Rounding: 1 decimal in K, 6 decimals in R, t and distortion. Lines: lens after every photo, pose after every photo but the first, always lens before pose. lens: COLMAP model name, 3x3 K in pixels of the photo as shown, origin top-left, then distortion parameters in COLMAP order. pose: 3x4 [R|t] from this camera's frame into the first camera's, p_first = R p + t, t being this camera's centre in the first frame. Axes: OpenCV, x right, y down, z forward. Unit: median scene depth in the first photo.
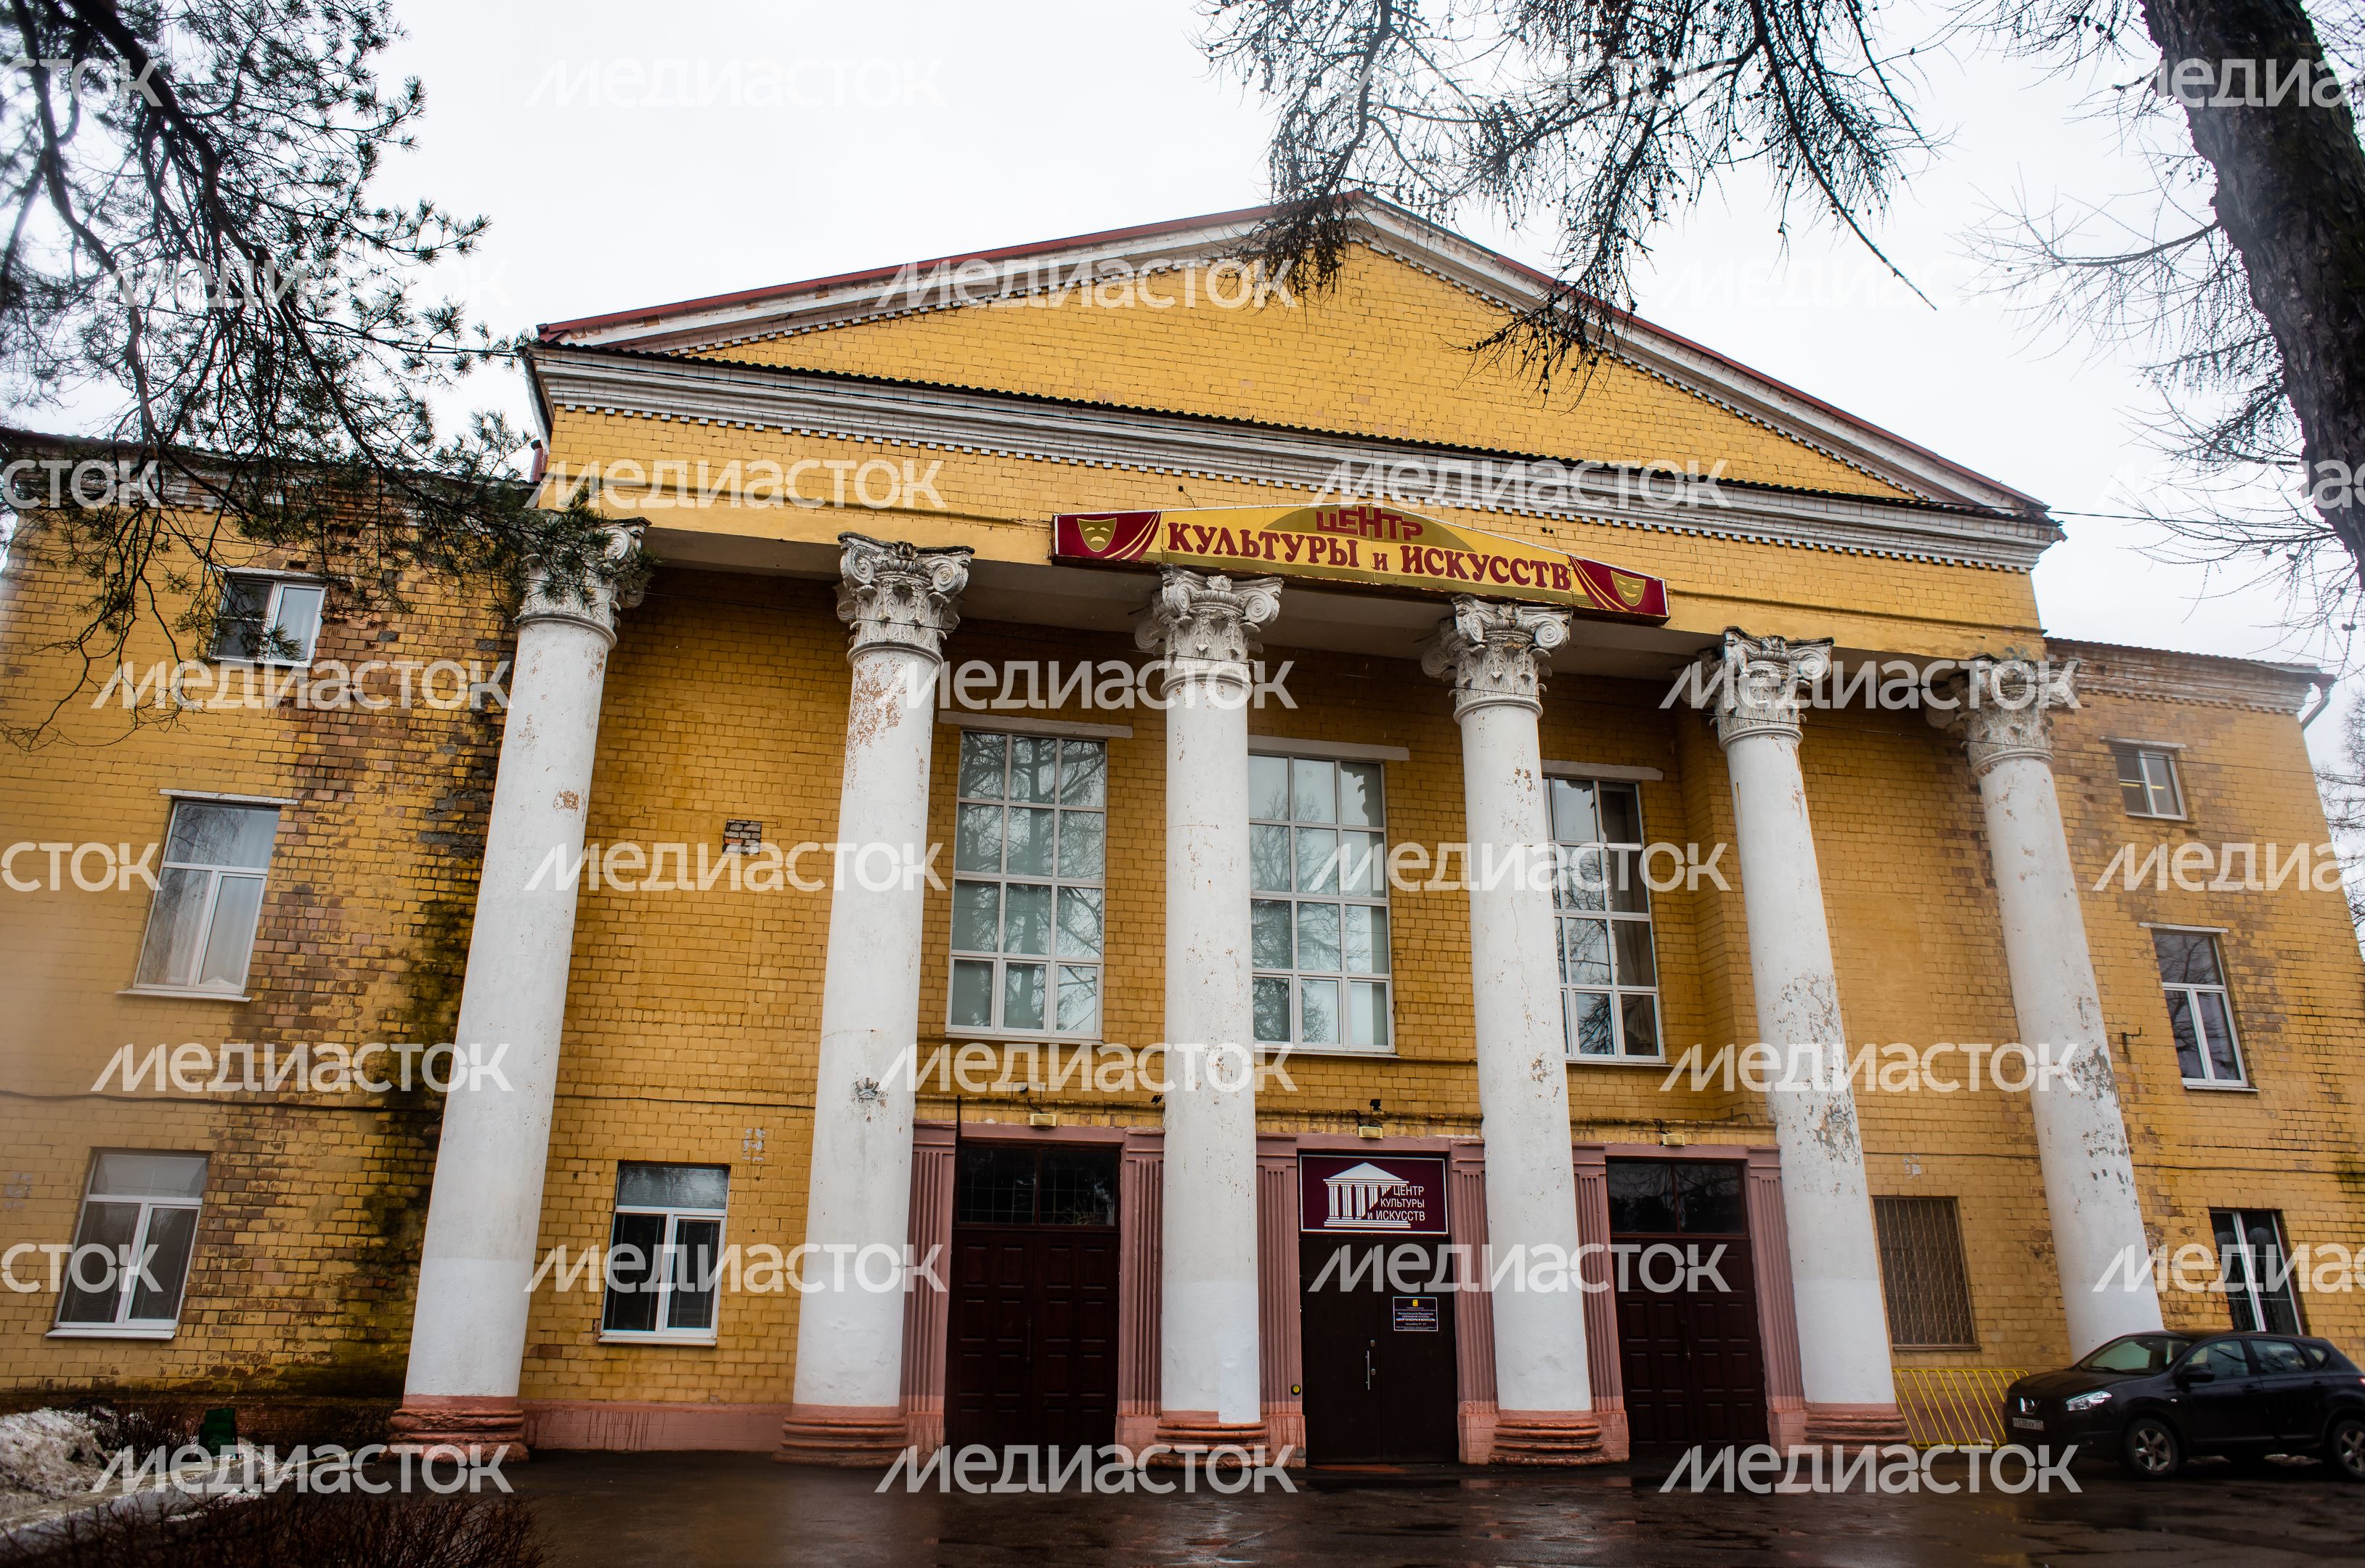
lens RADIAL K [[1625.6, 0, 1180.3], [0, 1625.6, 761.6], [0, 0, 1]] dist [-0.088502, 0.083892]
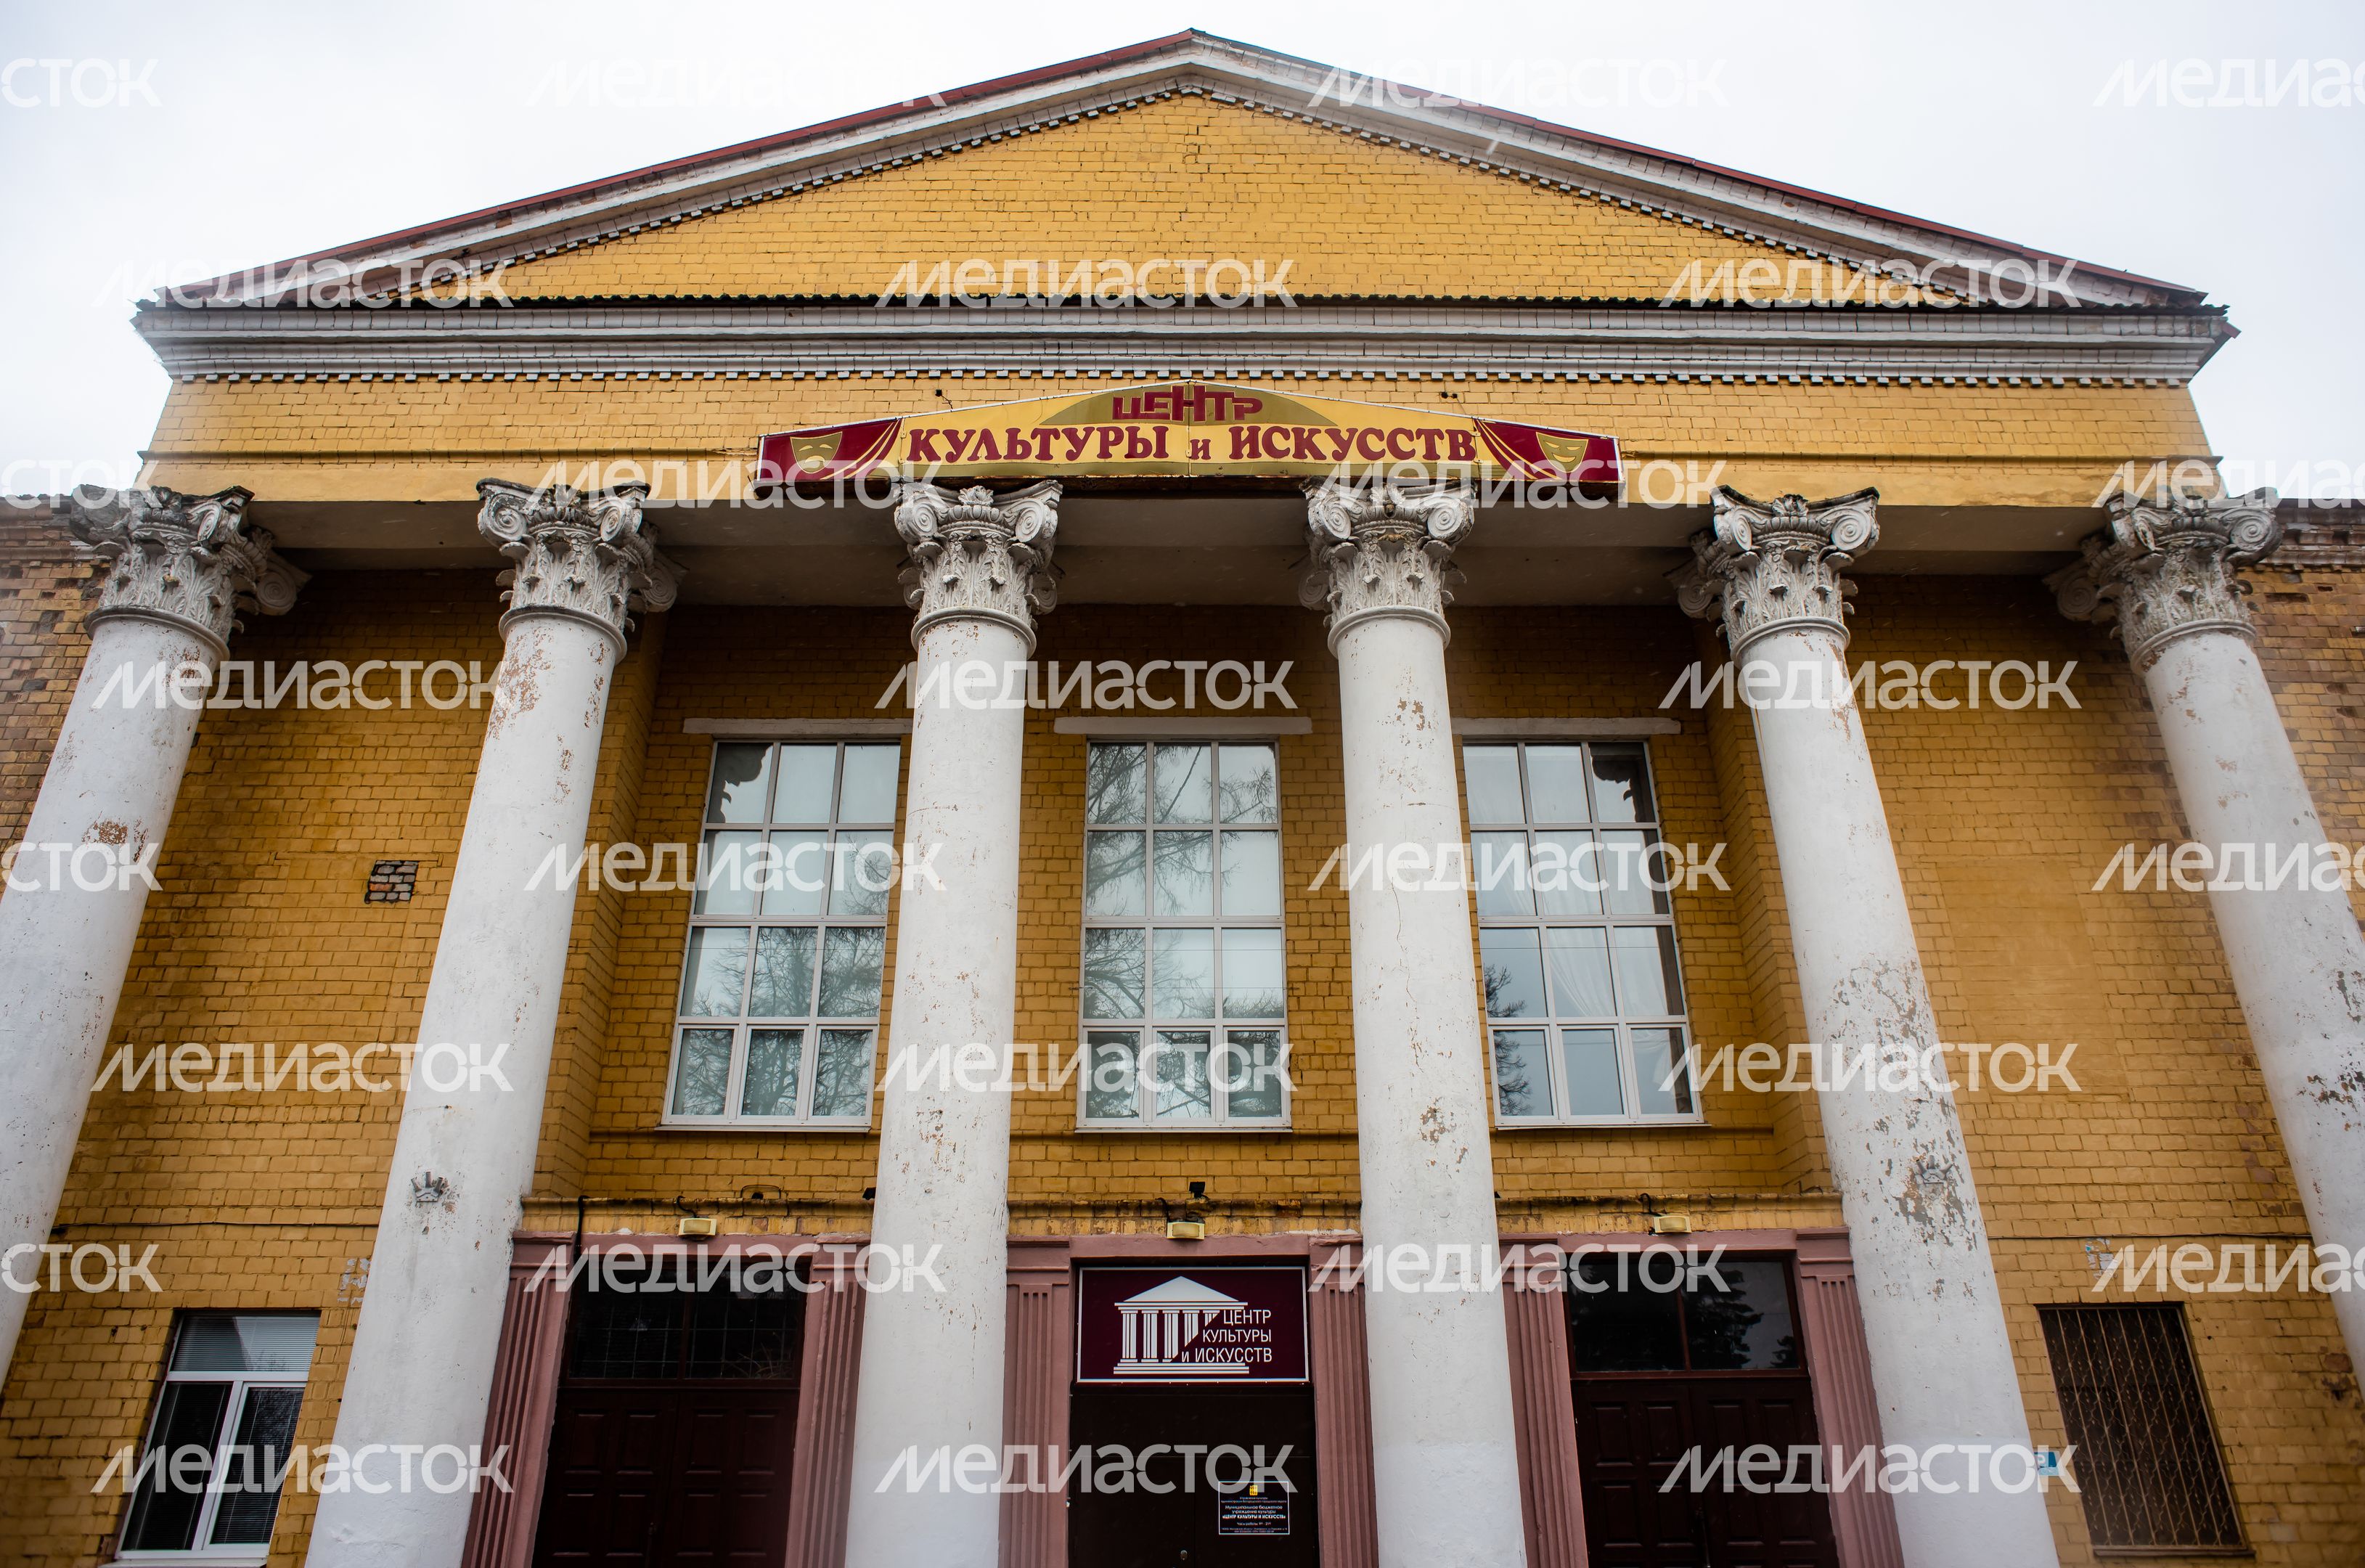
lens RADIAL K [[1610.2, 0, 1186.2], [0, 1610.2, 774.0], [0, 0, 1]] dist [-0.088398, 0.079731]
pose [[0.981558, -0.095282, -0.165724, 0.229009], [0.077379, 0.990766, -0.111335, 0.106438], [0.174802, 0.096458, 0.979867, 0.302760]]
